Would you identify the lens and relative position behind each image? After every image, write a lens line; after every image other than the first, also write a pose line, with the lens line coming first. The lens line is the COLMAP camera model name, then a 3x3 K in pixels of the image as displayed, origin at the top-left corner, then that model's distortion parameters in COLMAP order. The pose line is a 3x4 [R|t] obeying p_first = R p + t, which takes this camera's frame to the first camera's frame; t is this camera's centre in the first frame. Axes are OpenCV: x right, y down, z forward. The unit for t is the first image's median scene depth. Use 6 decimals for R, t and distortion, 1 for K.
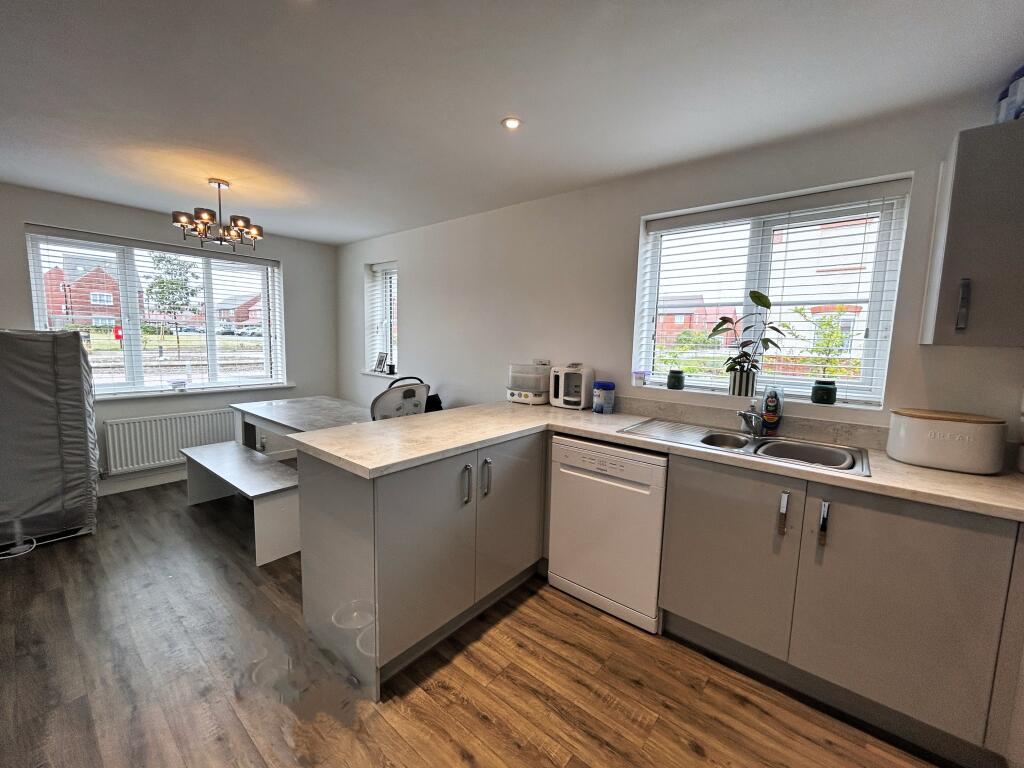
lens RADIAL K [[417.0, 0, 514.3], [0, 417.0, 383.0], [0, 0, 1]] dist [0.013769, 0.000081]
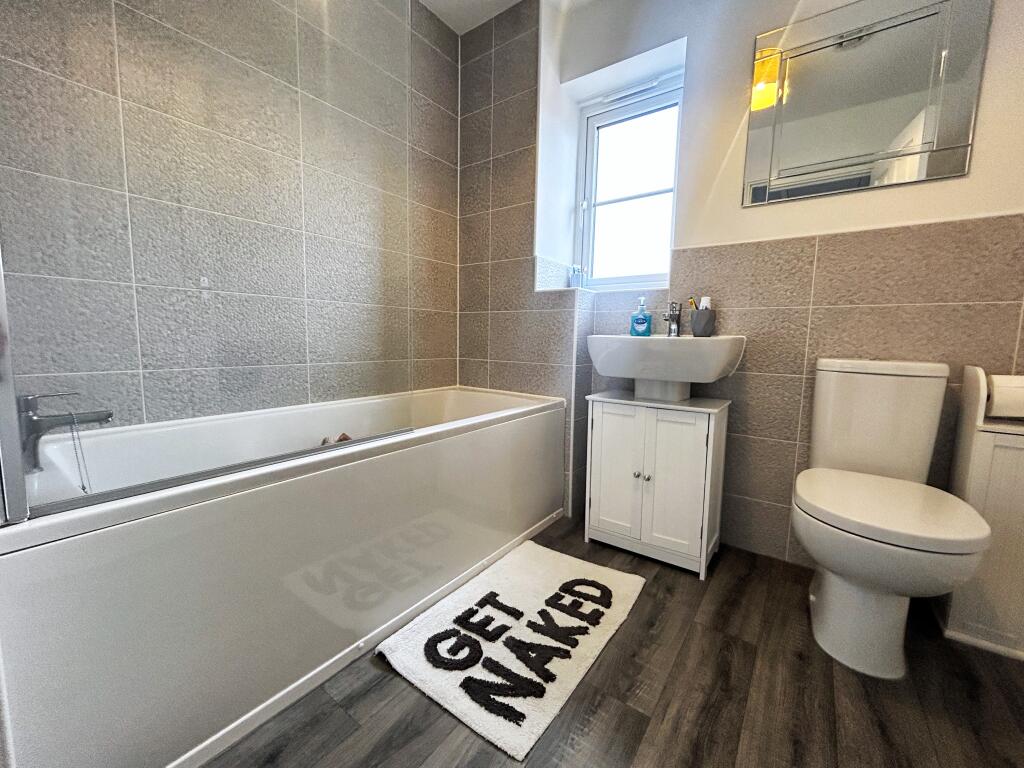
lens RADIAL K [[417.0, 0, 513.5], [0, 417.0, 379.2], [0, 0, 1]] dist [0.013769, 0.000081]
pose [[0.063699, 0.088940, -0.993998, 0.661385], [-0.122527, 0.989182, 0.080657, 0.269177], [0.990419, 0.116654, 0.073908, 0.579364]]
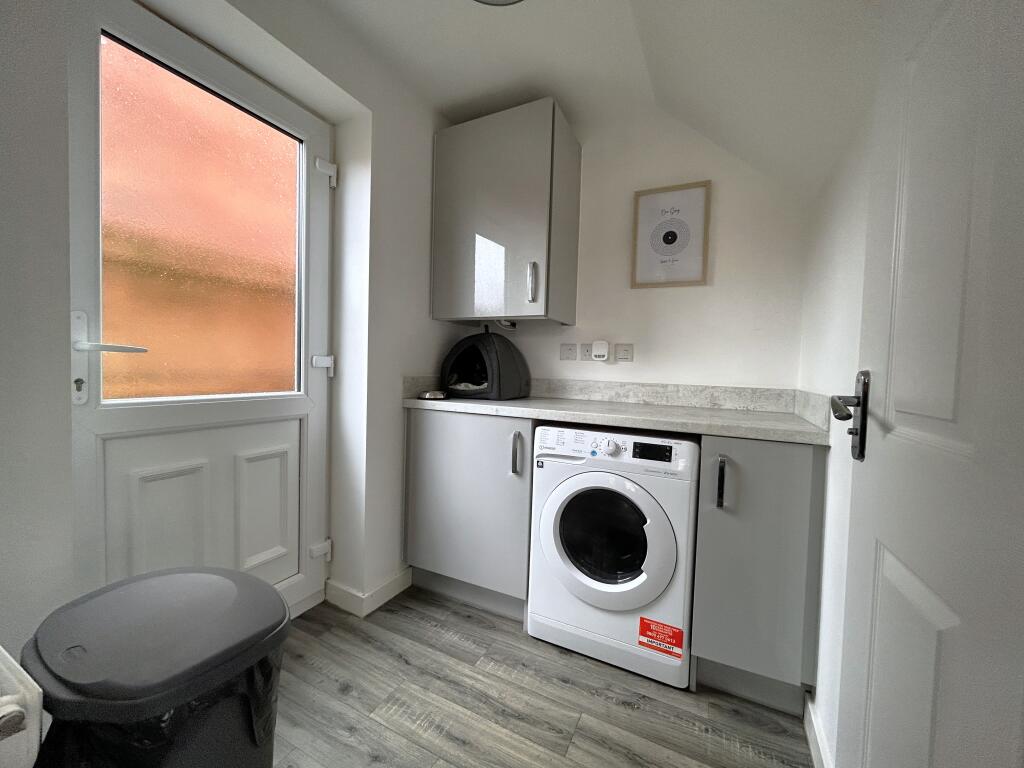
lens RADIAL K [[417.0, 0, 510.9], [0, 417.0, 386.7], [0, 0, 1]] dist [0.013769, 0.000081]
pose [[-0.976363, -0.046787, -0.211012, 0.267622], [-0.076817, 0.987665, 0.136444, 0.016726], [0.202025, 0.149428, -0.967914, 1.706009]]
